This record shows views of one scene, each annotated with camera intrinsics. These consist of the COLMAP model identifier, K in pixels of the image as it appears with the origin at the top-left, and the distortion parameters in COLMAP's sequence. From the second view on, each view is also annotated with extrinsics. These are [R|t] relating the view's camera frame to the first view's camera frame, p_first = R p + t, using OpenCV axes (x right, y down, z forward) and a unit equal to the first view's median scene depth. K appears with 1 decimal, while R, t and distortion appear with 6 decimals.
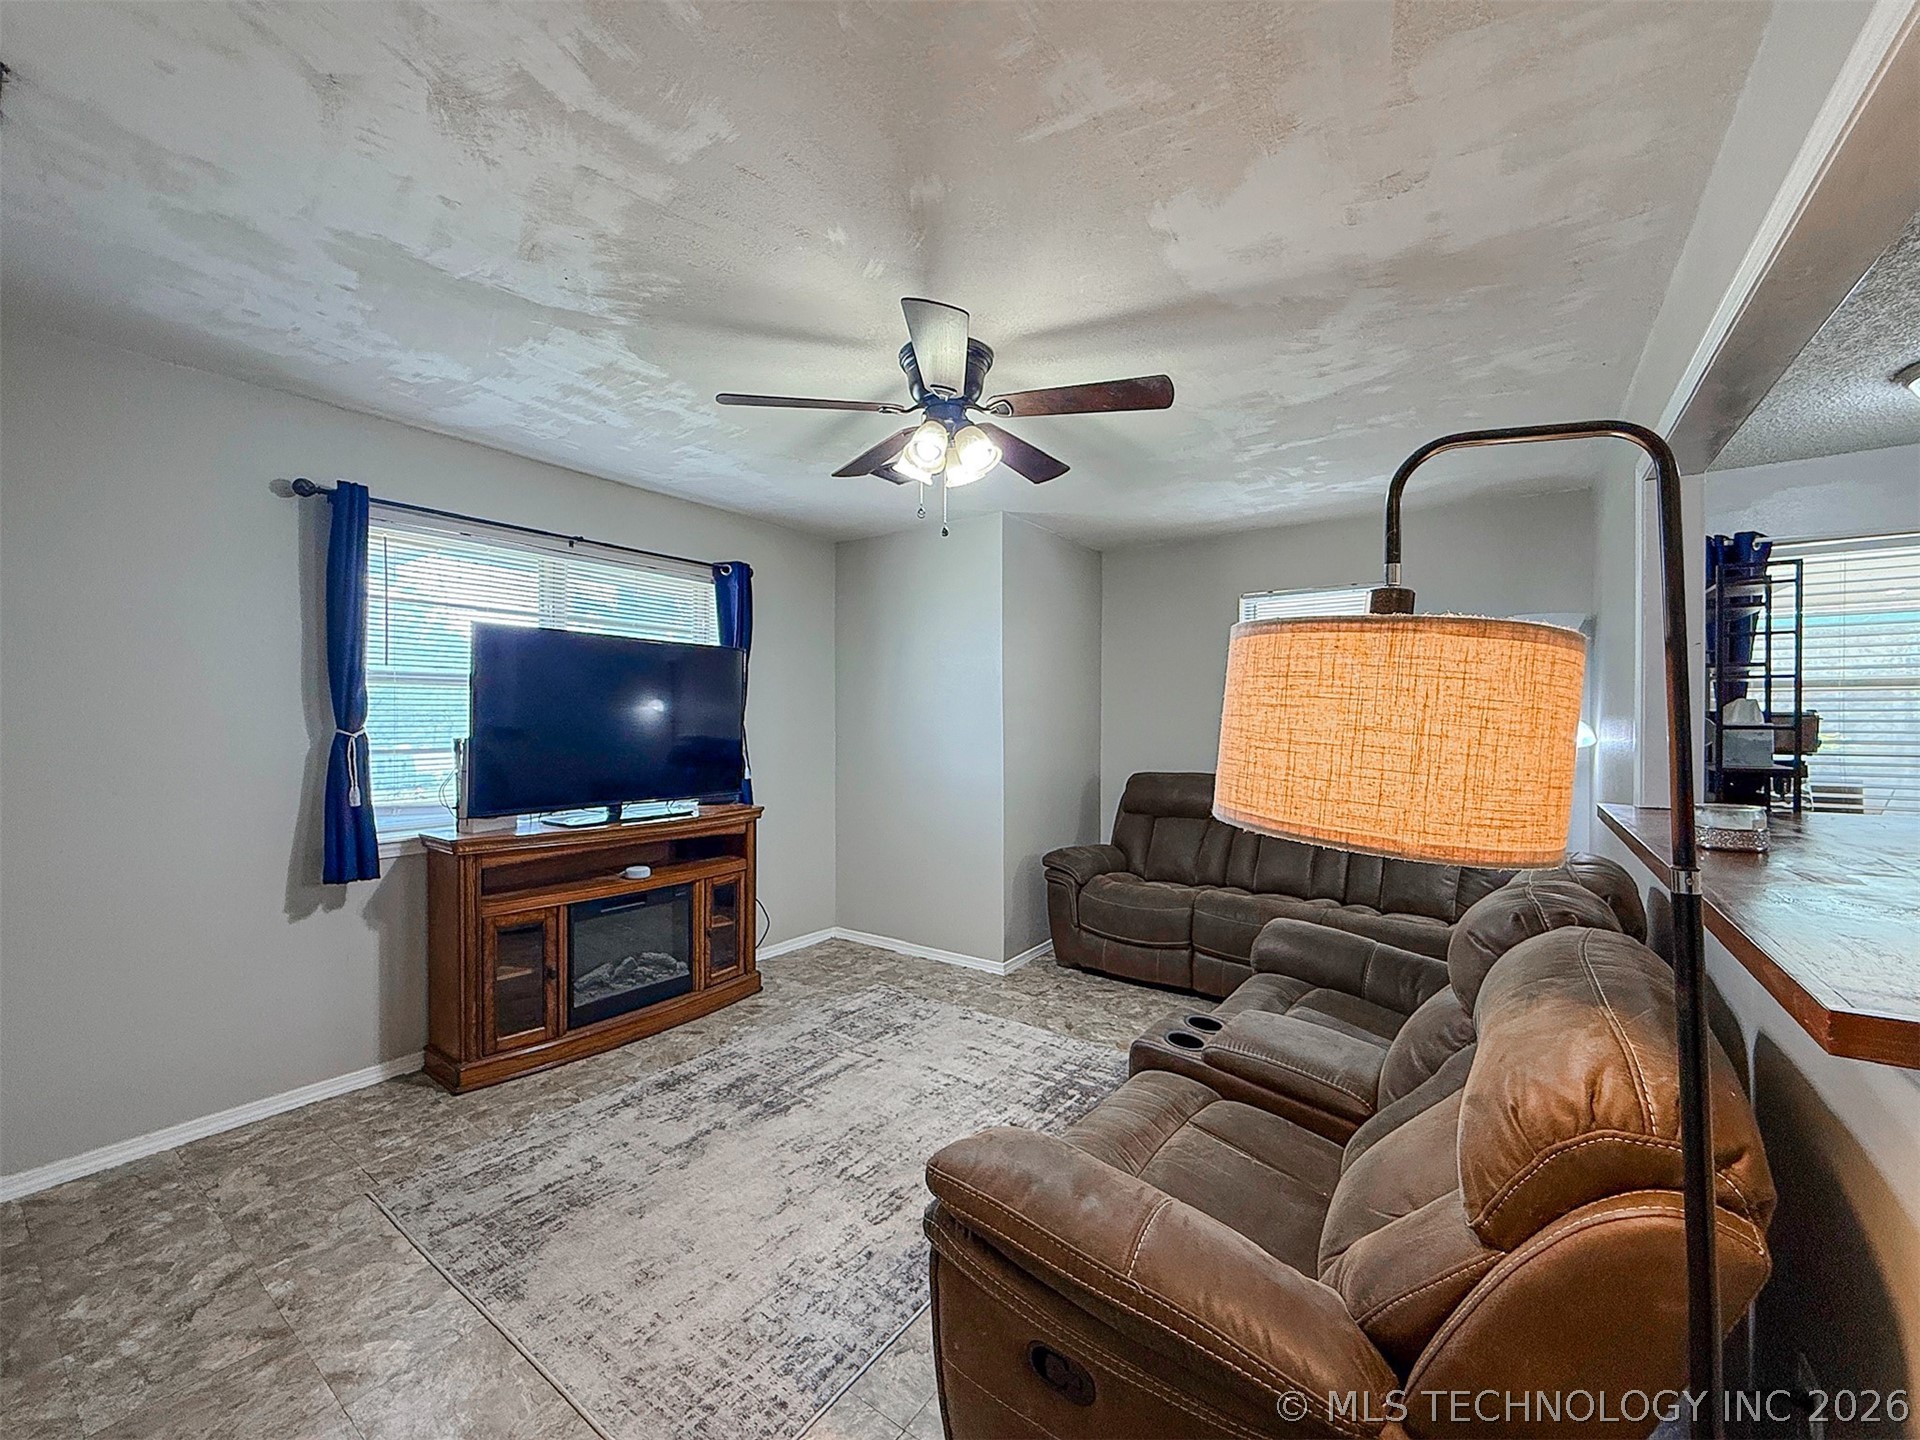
lens RADIAL K [[770.2, 0, 955.9], [0, 770.2, 722.9], [0, 0, 1]] dist [-0.001401, 0.000599]
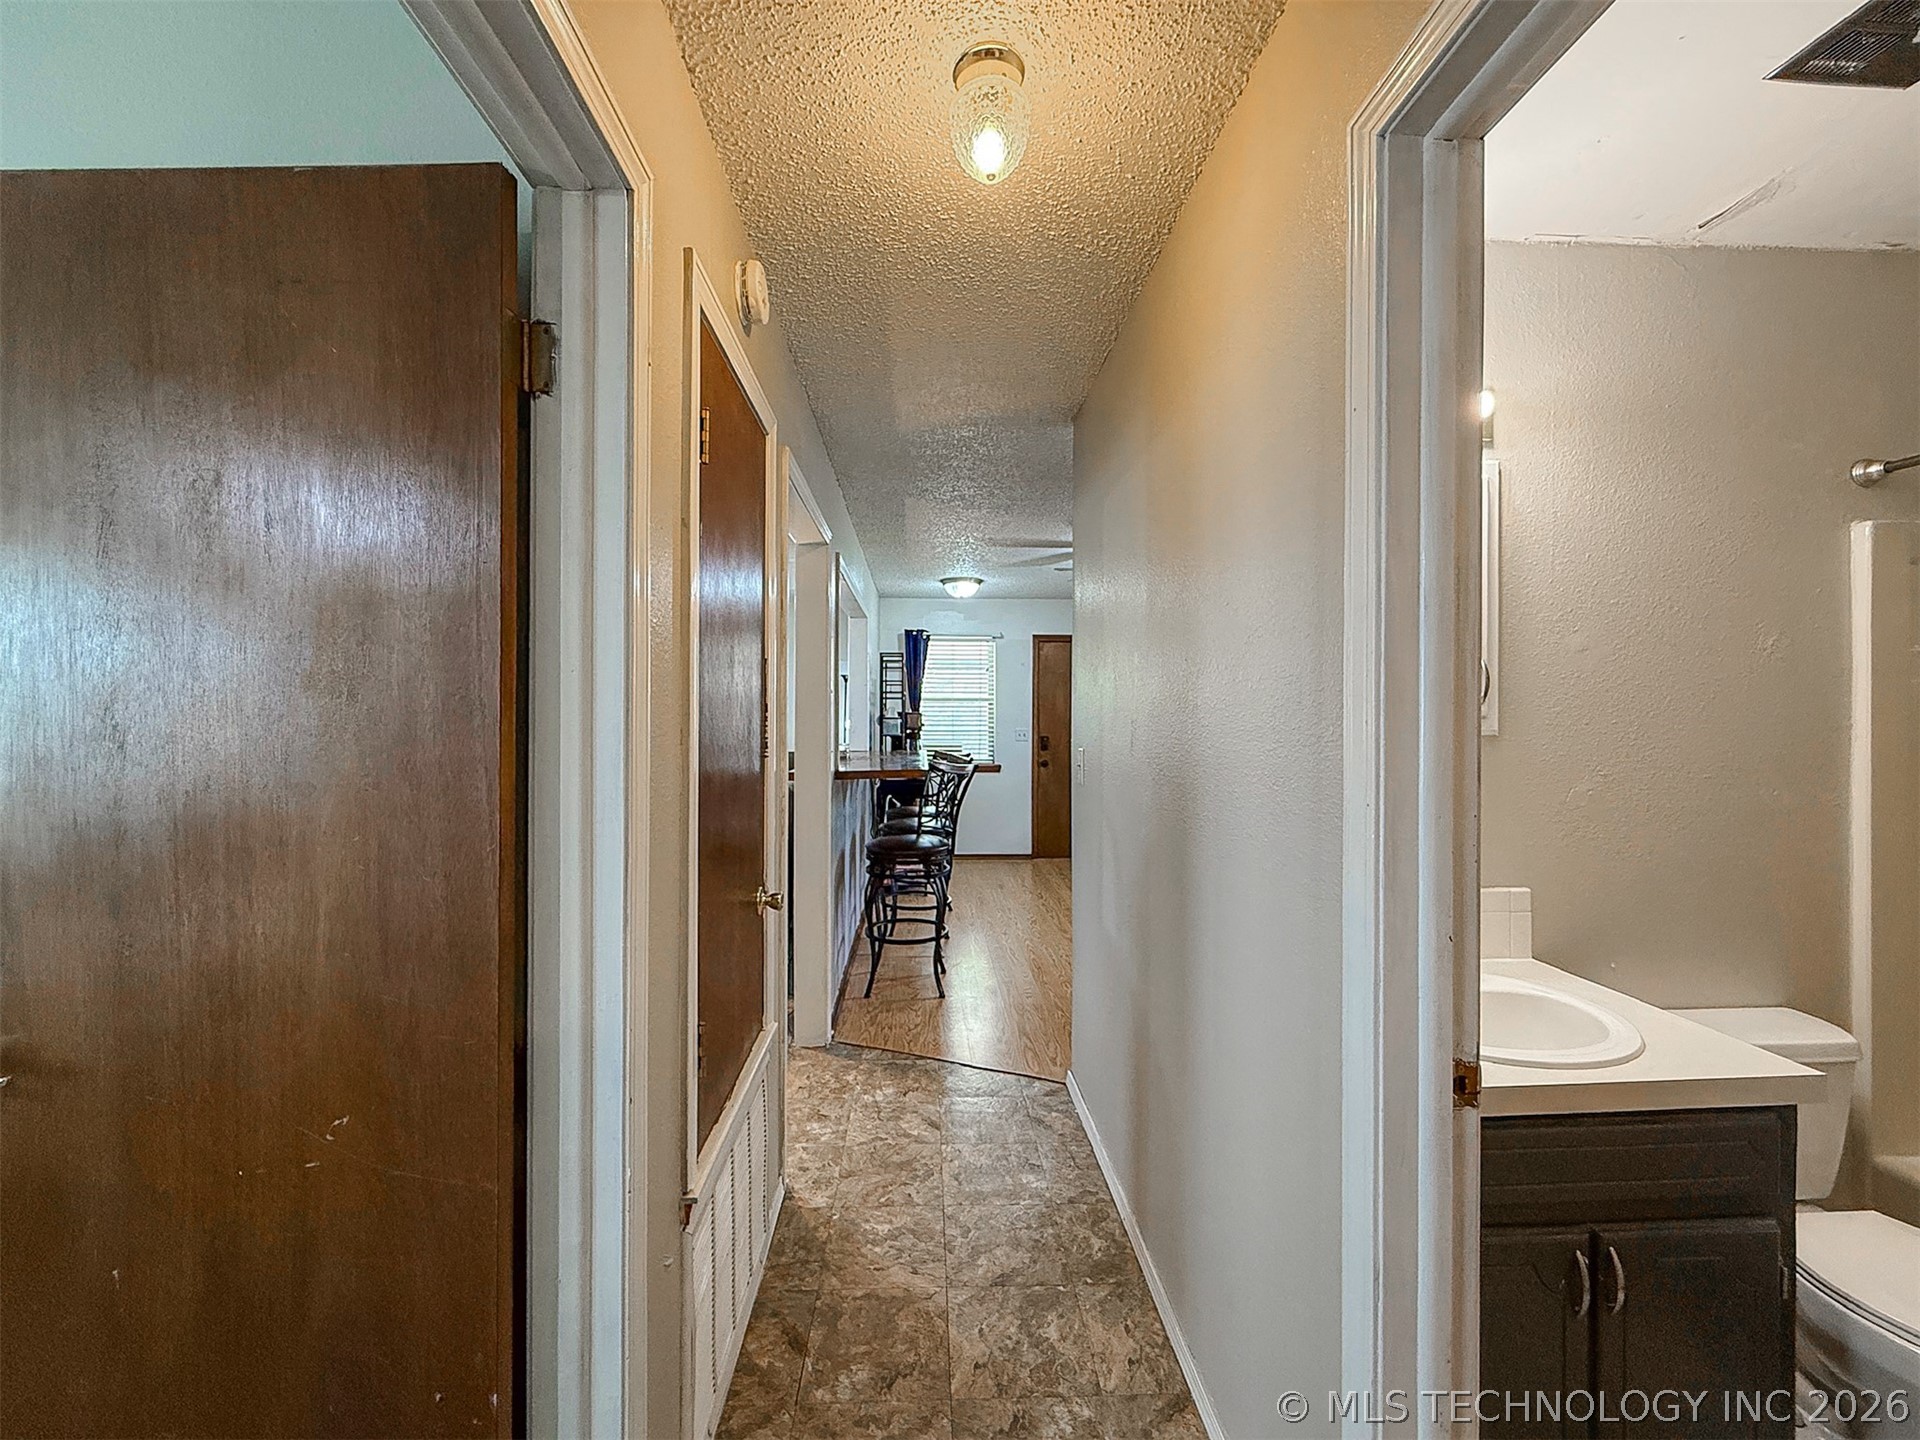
lens RADIAL K [[770.2, 0, 934.7], [0, 770.2, 736.0], [0, 0, 1]] dist [-0.001401, 0.000599]
pose [[0.804917, -0.016401, 0.593160, -0.284968], [-0.000038, 0.999617, 0.027691, -0.005725], [-0.593387, -0.022311, 0.804608, -0.919825]]
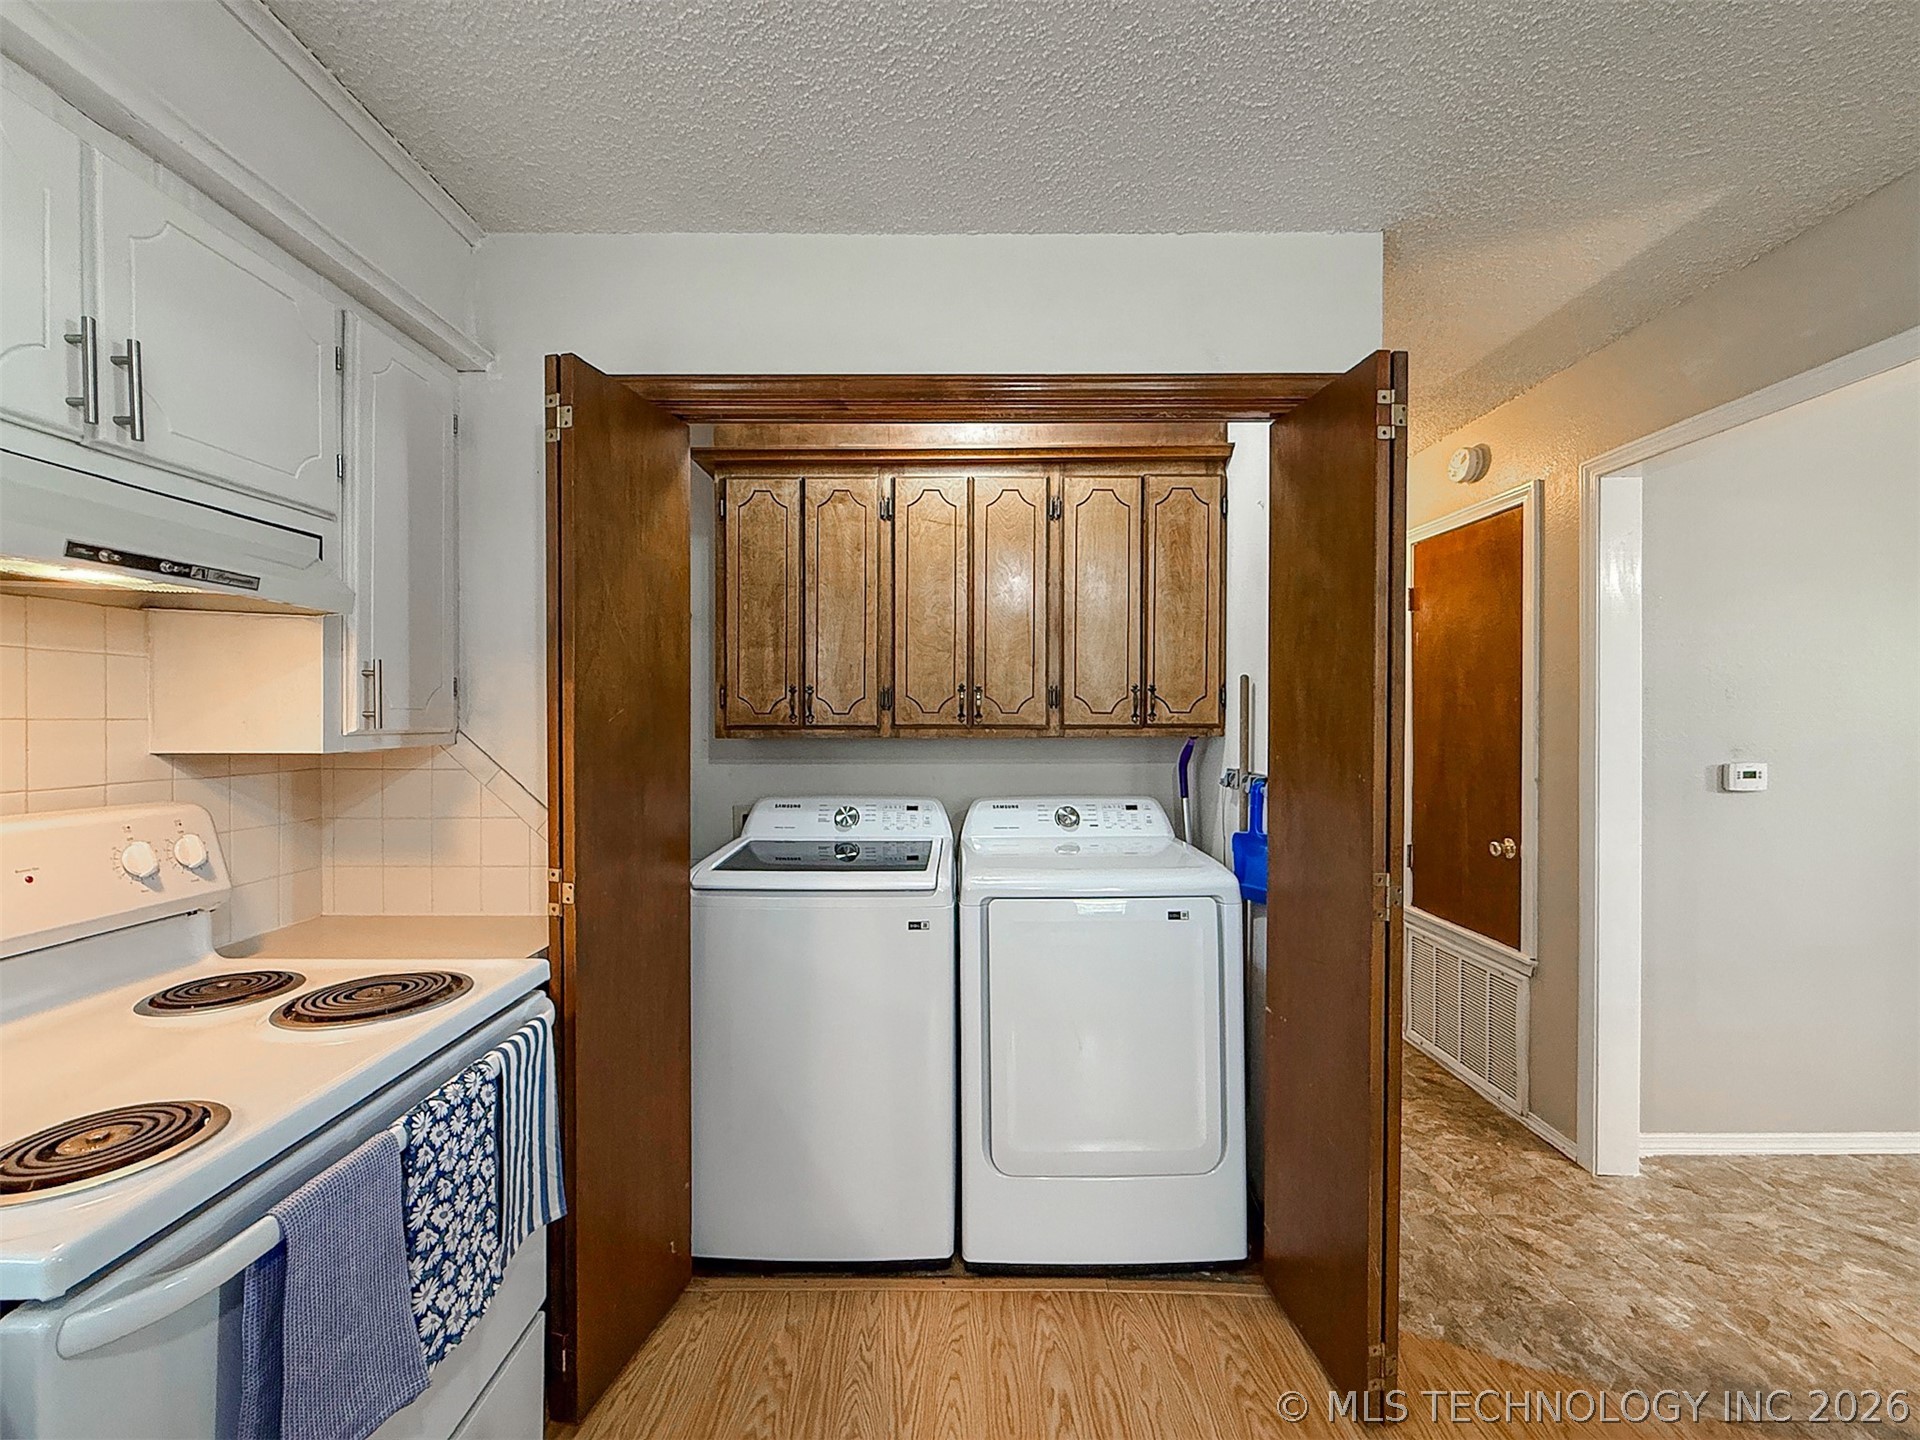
lens RADIAL K [[770.2, 0, 958.3], [0, 770.2, 722.0], [0, 0, 1]] dist [-0.001401, 0.000599]
pose [[-0.814982, 0.003009, -0.579478, 1.098198], [-0.004010, 0.999933, 0.010831, -0.001151], [0.579472, 0.011151, -0.814916, 0.094663]]
